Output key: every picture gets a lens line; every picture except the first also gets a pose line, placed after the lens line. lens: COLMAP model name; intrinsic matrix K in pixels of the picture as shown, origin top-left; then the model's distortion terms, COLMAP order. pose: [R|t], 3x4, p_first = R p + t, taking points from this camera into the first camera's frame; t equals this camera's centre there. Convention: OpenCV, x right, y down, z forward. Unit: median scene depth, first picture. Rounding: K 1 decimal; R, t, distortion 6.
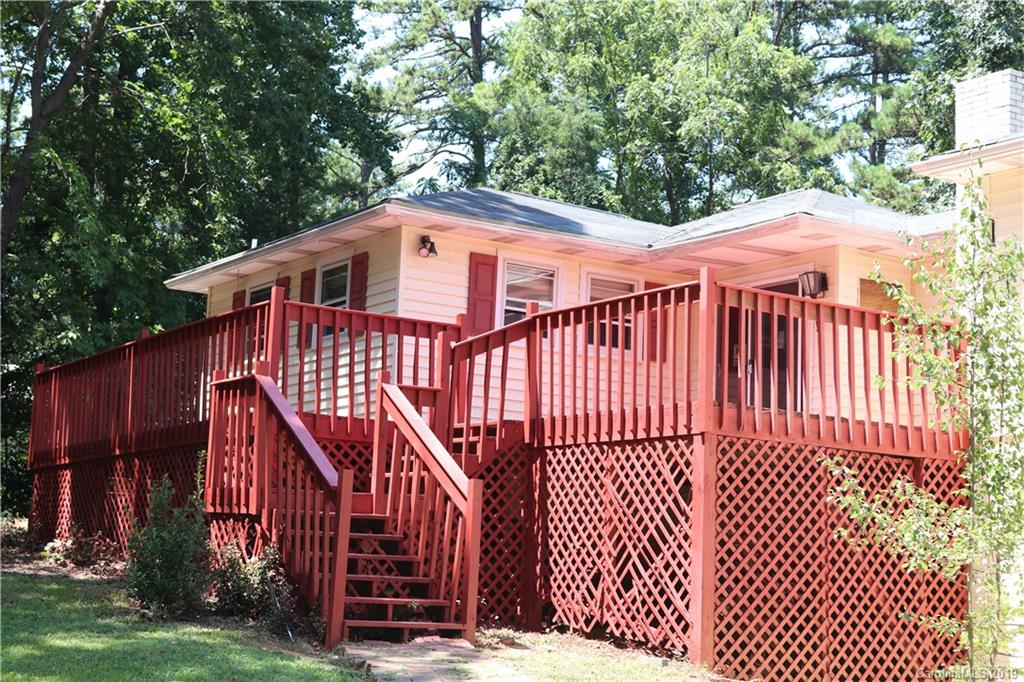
lens RADIAL K [[1686.6, 0, 511.9], [0, 1686.6, 342.7], [0, 0, 1]] dist [-0.054601, 0.000000]
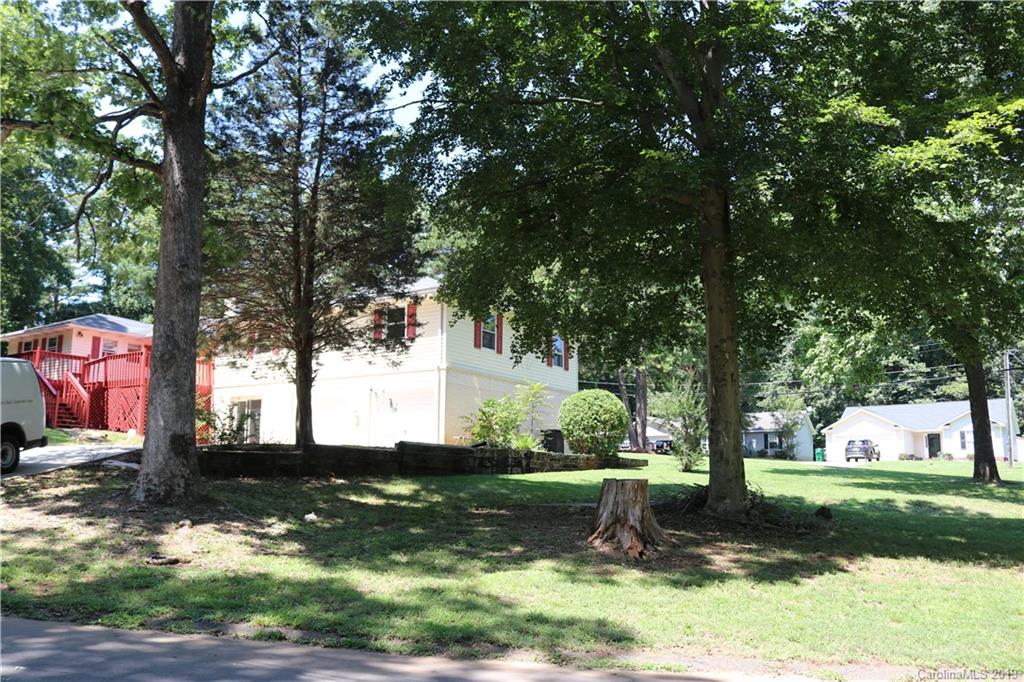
lens RADIAL K [[875.4, 0, 510.5], [0, 875.4, 343.0], [0, 0, 1]] dist [-0.134119, 0.081633]
pose [[0.916329, 0.032646, 0.399094, 0.096094], [-0.029571, 0.999467, -0.013859, -0.054987], [-0.399333, 0.000897, 0.916805, -1.476419]]
